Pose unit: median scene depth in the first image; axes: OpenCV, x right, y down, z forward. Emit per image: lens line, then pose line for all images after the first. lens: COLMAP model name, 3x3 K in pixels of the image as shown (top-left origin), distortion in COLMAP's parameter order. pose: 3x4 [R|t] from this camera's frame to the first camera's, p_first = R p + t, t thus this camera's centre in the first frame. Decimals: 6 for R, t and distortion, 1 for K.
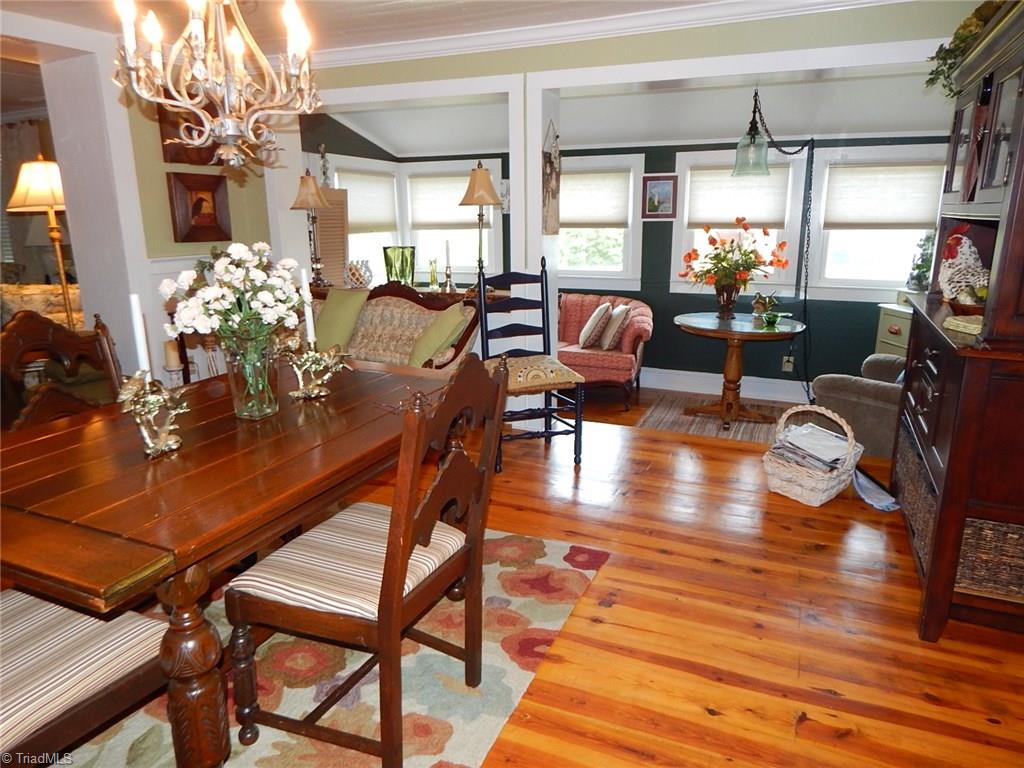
lens RADIAL K [[669.4, 0, 514.1], [0, 669.4, 388.6], [0, 0, 1]] dist [-0.016084, 0.001857]
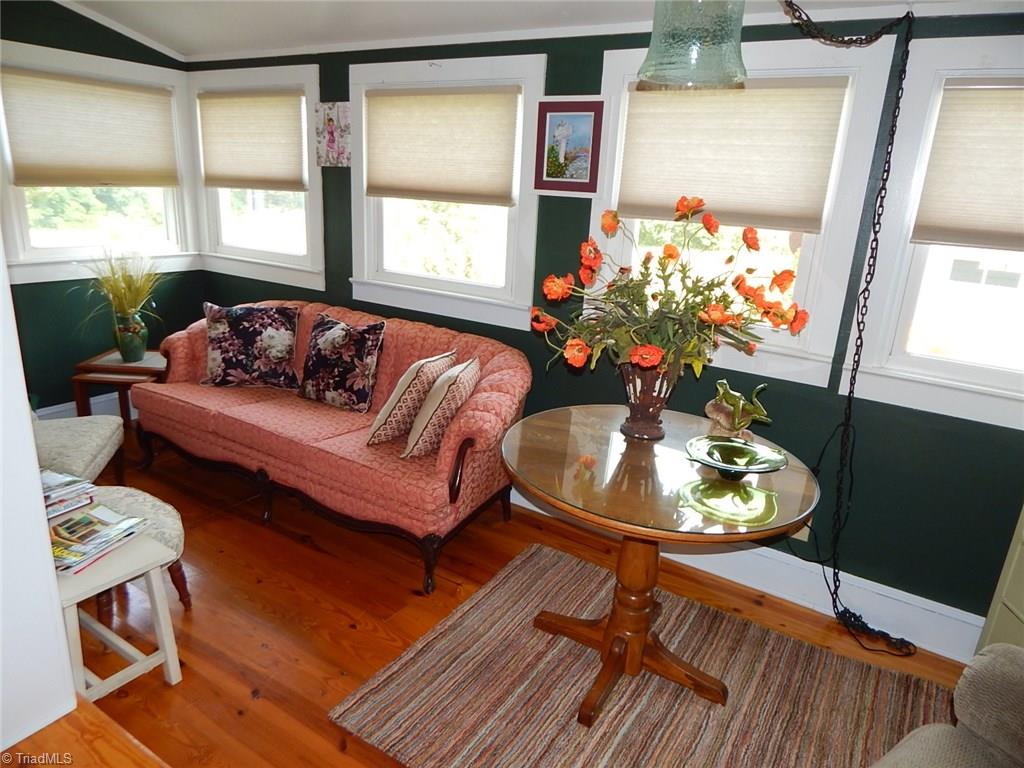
lens RADIAL K [[669.4, 0, 513.5], [0, 669.4, 387.2], [0, 0, 1]] dist [-0.016084, 0.001857]
pose [[0.987193, 0.104576, -0.120470, 0.256354], [-0.100453, 0.994145, 0.039819, -0.129177], [0.123929, -0.027207, 0.991918, 0.512442]]
